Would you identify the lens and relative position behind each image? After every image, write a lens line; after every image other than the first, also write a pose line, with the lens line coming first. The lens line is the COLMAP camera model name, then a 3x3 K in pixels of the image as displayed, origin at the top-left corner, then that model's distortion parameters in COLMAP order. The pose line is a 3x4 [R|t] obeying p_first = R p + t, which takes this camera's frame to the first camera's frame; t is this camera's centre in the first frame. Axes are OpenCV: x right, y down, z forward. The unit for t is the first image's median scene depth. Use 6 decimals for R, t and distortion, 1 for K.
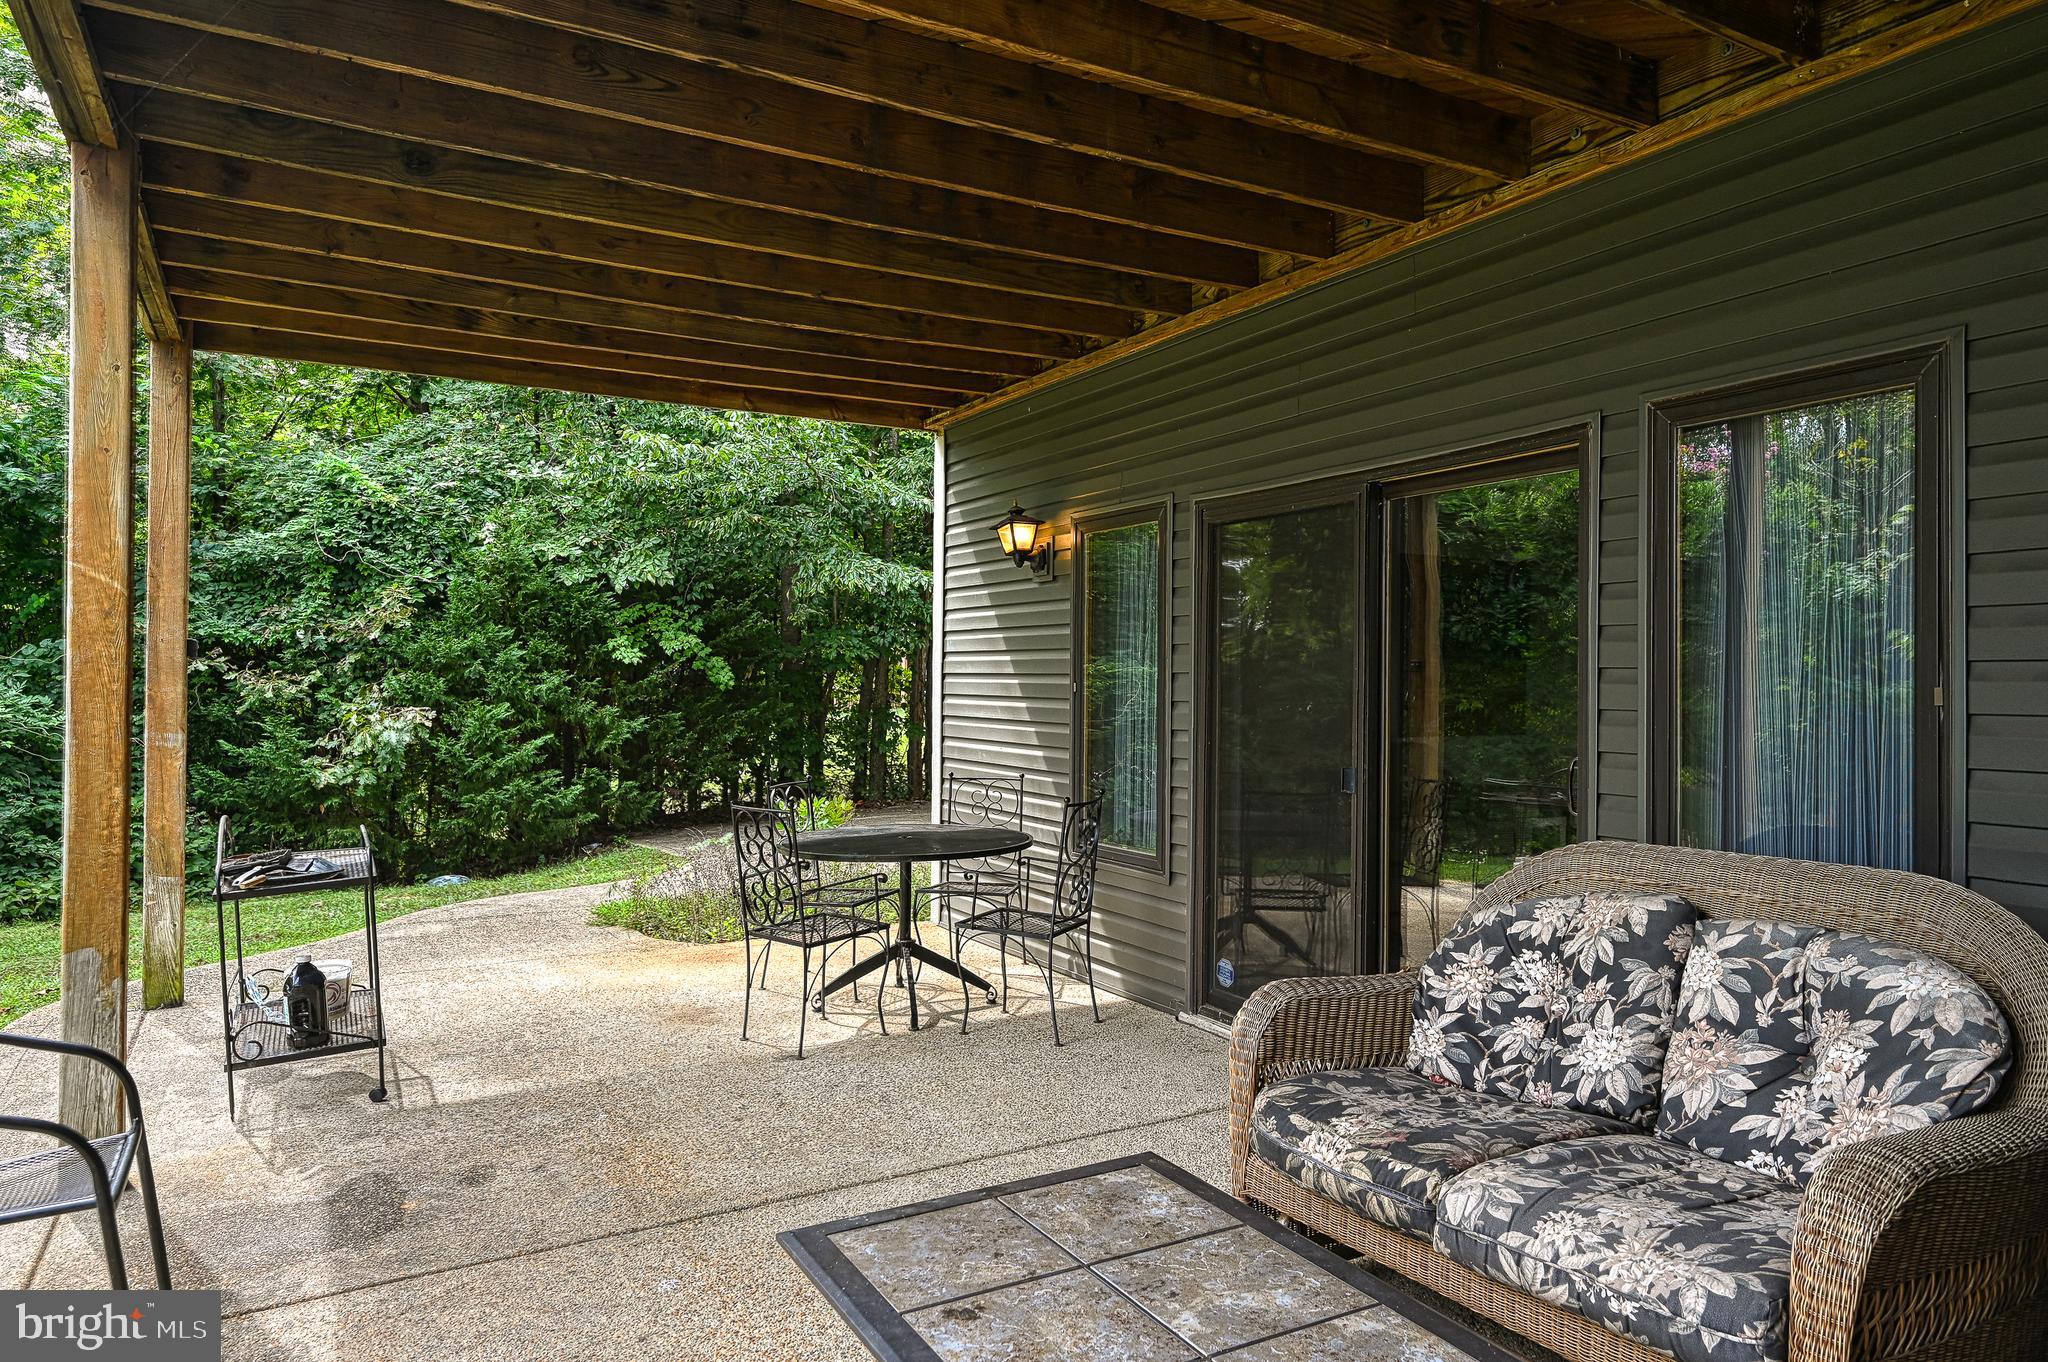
lens RADIAL K [[1266.6, 0, 1027.7], [0, 1266.6, 677.8], [0, 0, 1]] dist [-0.001390, -0.000049]
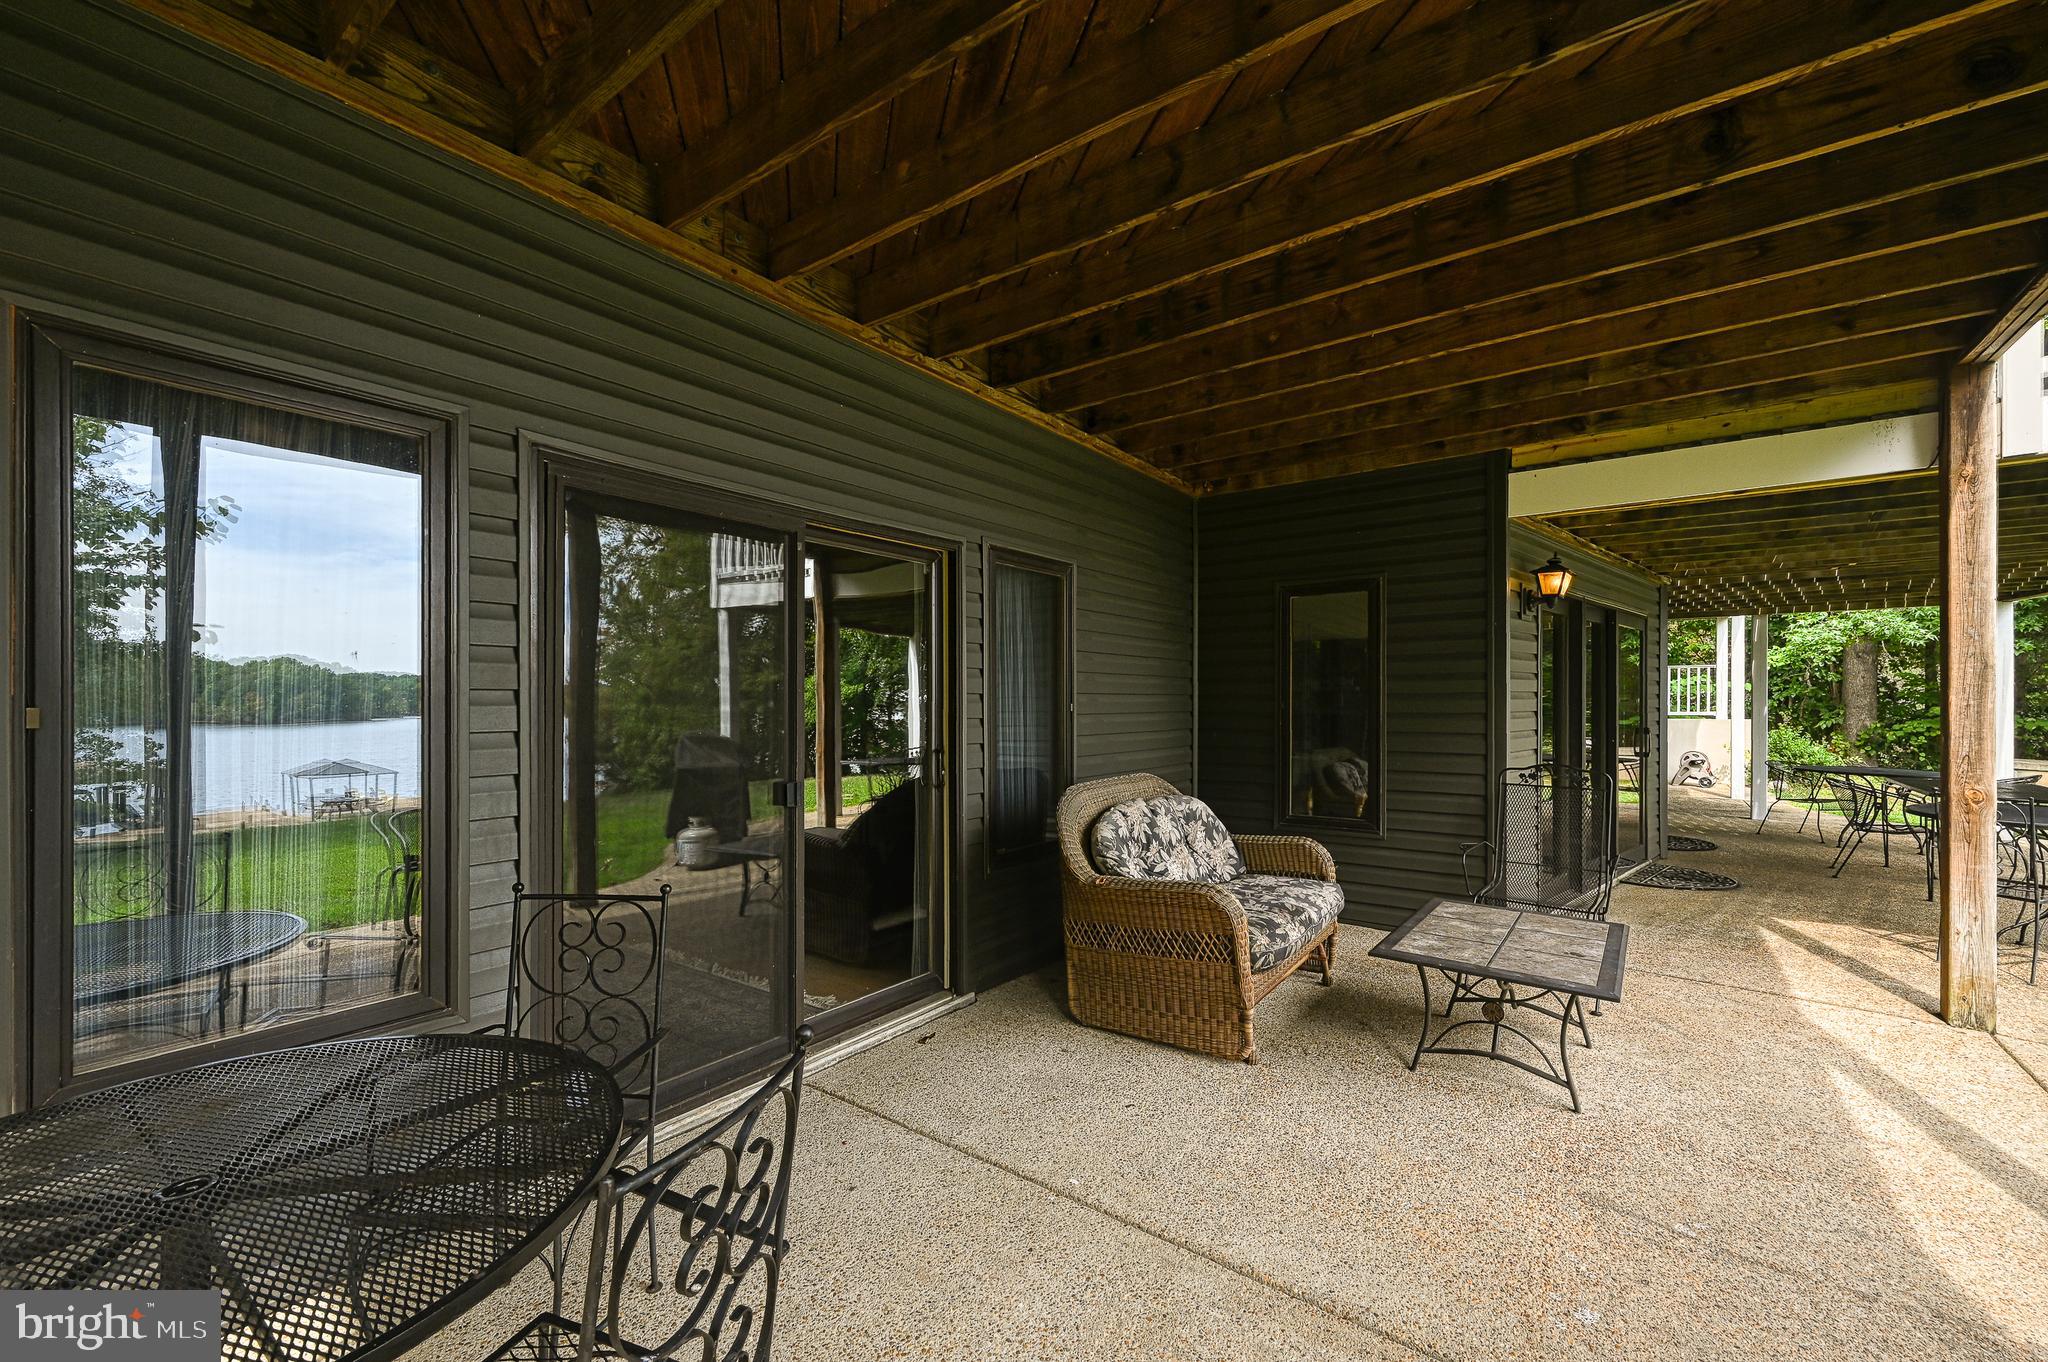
lens RADIAL K [[812.1, 0, 1036.6], [0, 812.1, 700.9], [0, 0, 1]] dist [0.001117, 0.000964]
pose [[-0.403874, 0.002232, 0.914812, -0.924544], [-0.005433, 0.999974, -0.004838, 0.013648], [-0.914799, -0.006924, -0.403851, 2.229482]]
